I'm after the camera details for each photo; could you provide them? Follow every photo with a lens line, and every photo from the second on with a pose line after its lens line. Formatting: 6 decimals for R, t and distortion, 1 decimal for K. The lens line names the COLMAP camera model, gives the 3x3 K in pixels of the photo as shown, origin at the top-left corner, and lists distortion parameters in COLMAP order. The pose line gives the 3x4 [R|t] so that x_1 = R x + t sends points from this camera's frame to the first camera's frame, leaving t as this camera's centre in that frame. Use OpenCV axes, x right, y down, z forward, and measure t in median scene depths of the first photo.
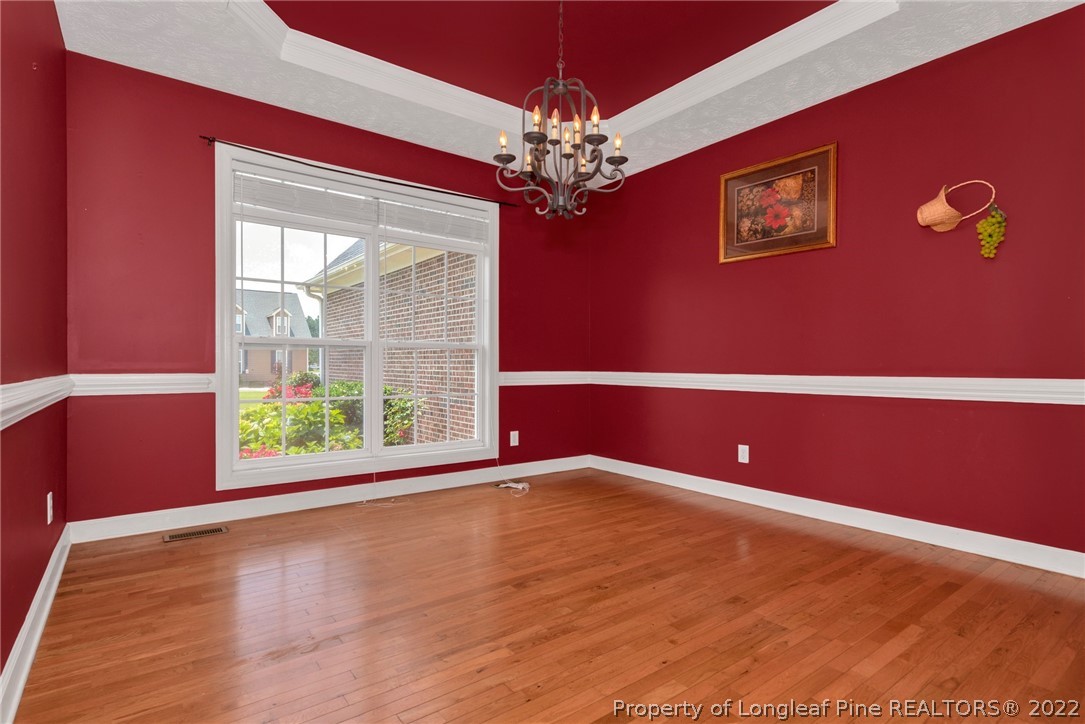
lens RADIAL K [[521.9, 0, 538.9], [0, 521.9, 364.2], [0, 0, 1]] dist [-0.013855, 0.000323]
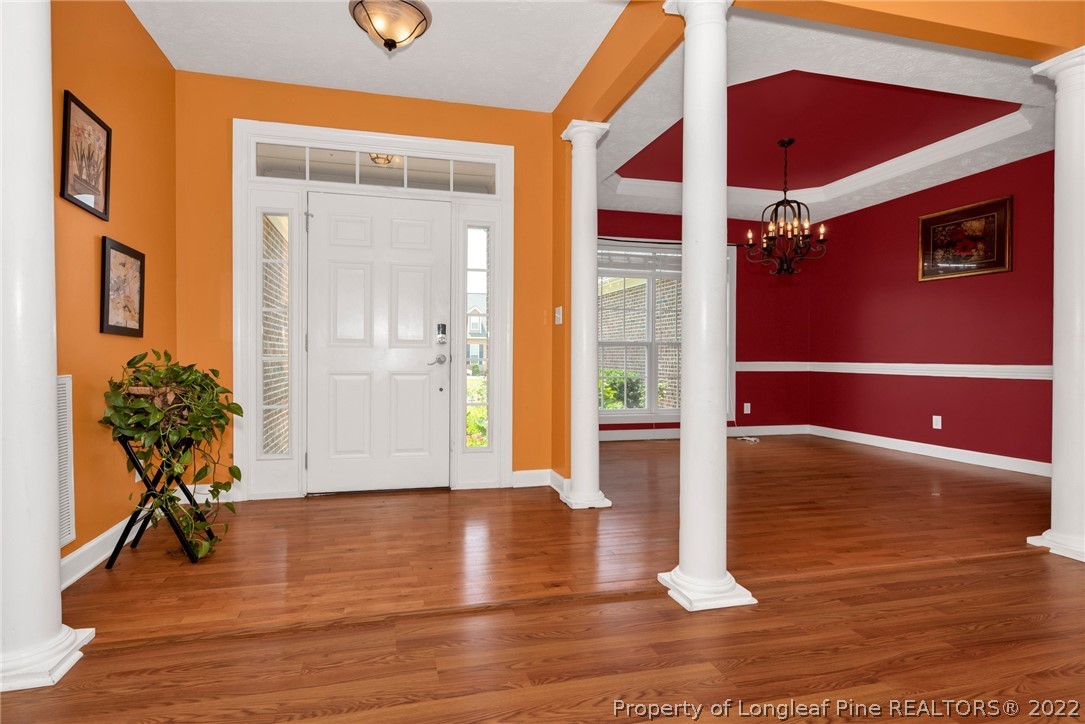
lens RADIAL K [[450.7, 0, 539.2], [0, 450.7, 360.6], [0, 0, 1]] dist [-0.000119, 0.000058]
pose [[0.898574, 0.002192, -0.438817, -0.019519], [0.002111, 0.999954, 0.009317, -0.001549], [0.438817, -0.009299, 0.898528, -0.406478]]
